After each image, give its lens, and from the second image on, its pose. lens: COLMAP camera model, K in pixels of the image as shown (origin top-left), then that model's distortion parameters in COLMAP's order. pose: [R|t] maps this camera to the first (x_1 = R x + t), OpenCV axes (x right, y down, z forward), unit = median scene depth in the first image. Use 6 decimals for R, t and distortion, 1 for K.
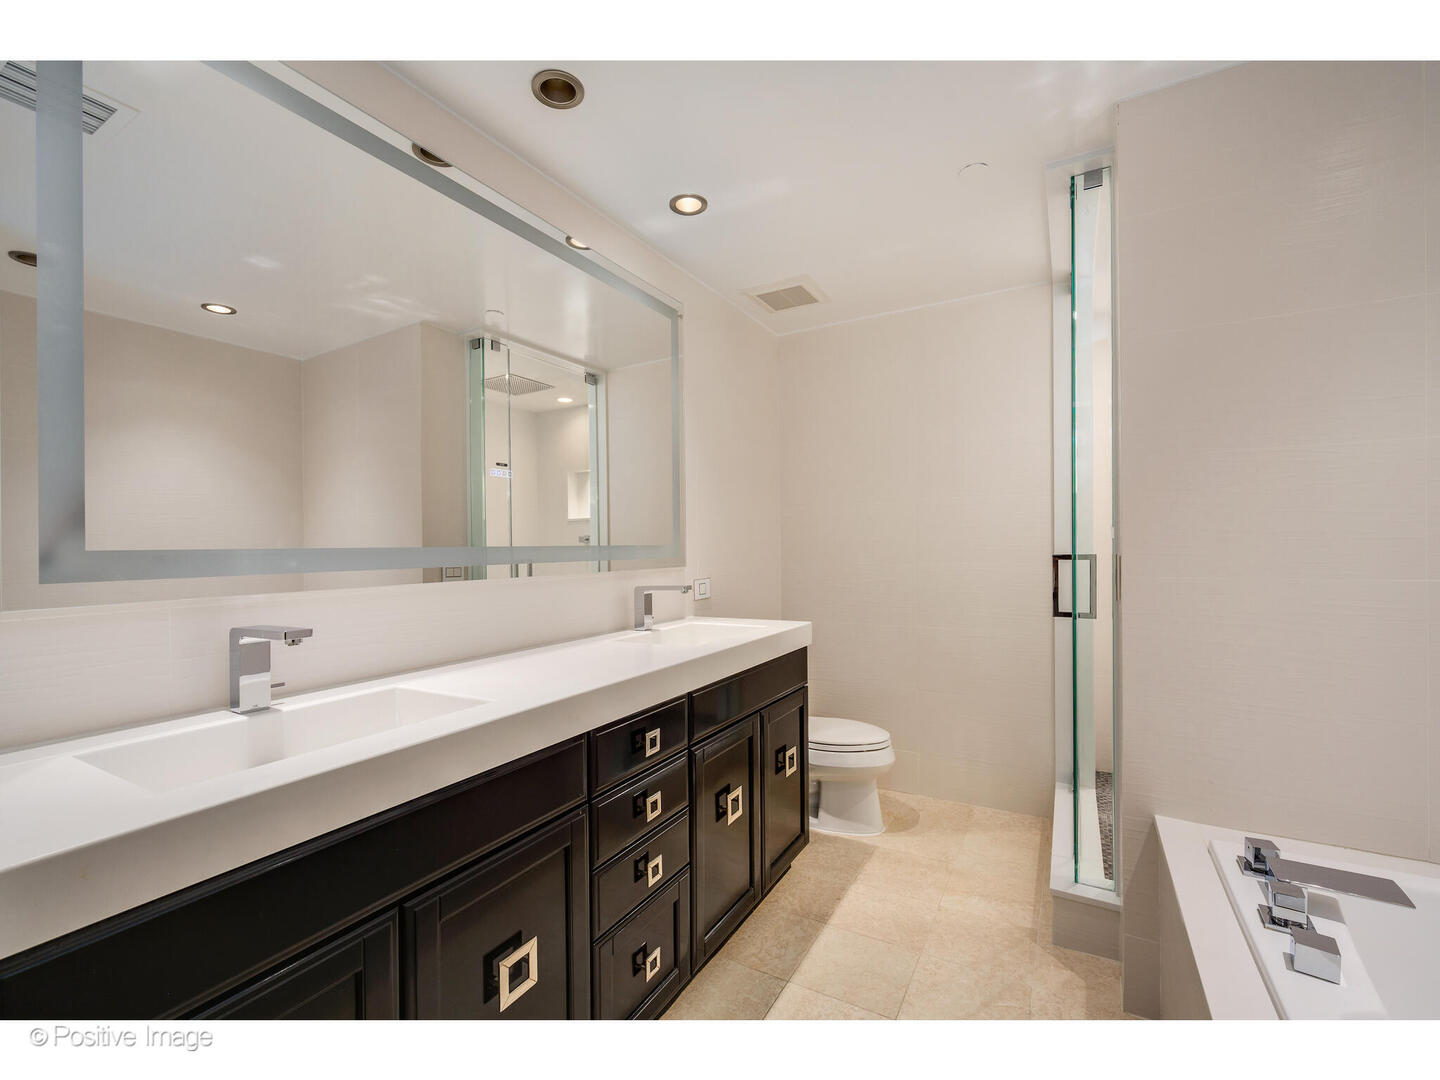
lens RADIAL K [[605.2, 0, 726.2], [0, 605.2, 544.5], [0, 0, 1]] dist [0.002069, 0.000266]
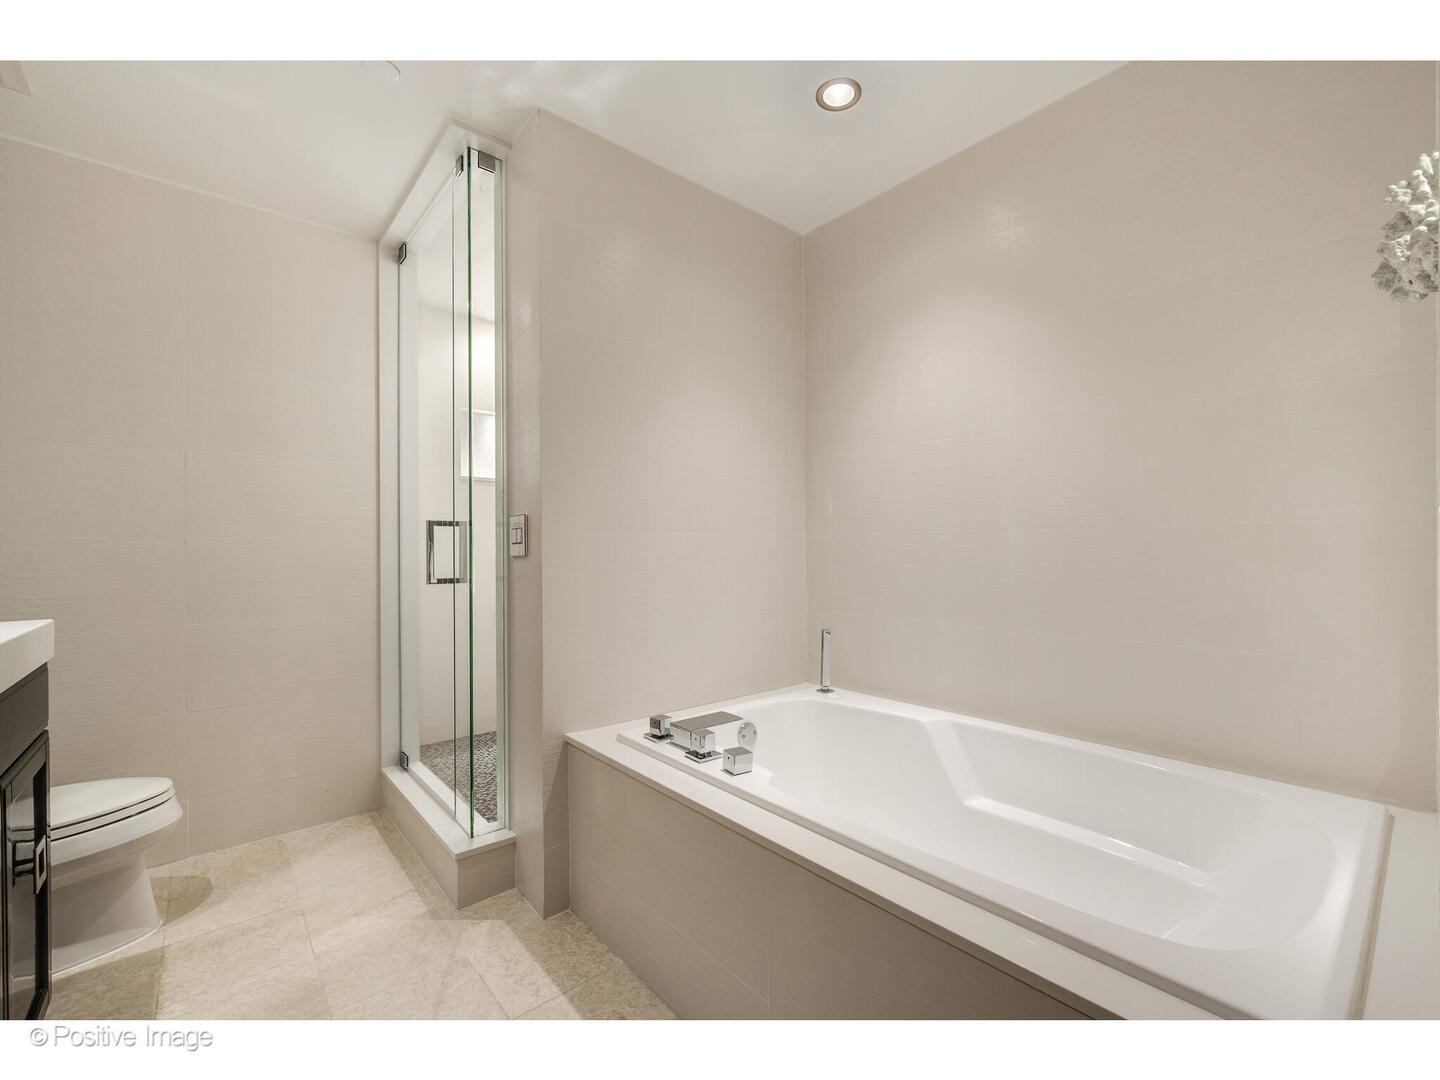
lens RADIAL K [[605.2, 0, 726.2], [0, 605.2, 544.5], [0, 0, 1]] dist [0.002069, 0.000266]
pose [[0.360466, 0.012583, 0.932688, -0.178862], [-0.005578, 0.999920, -0.011335, 0.058738], [-0.932756, -0.001116, 0.360507, 0.187198]]
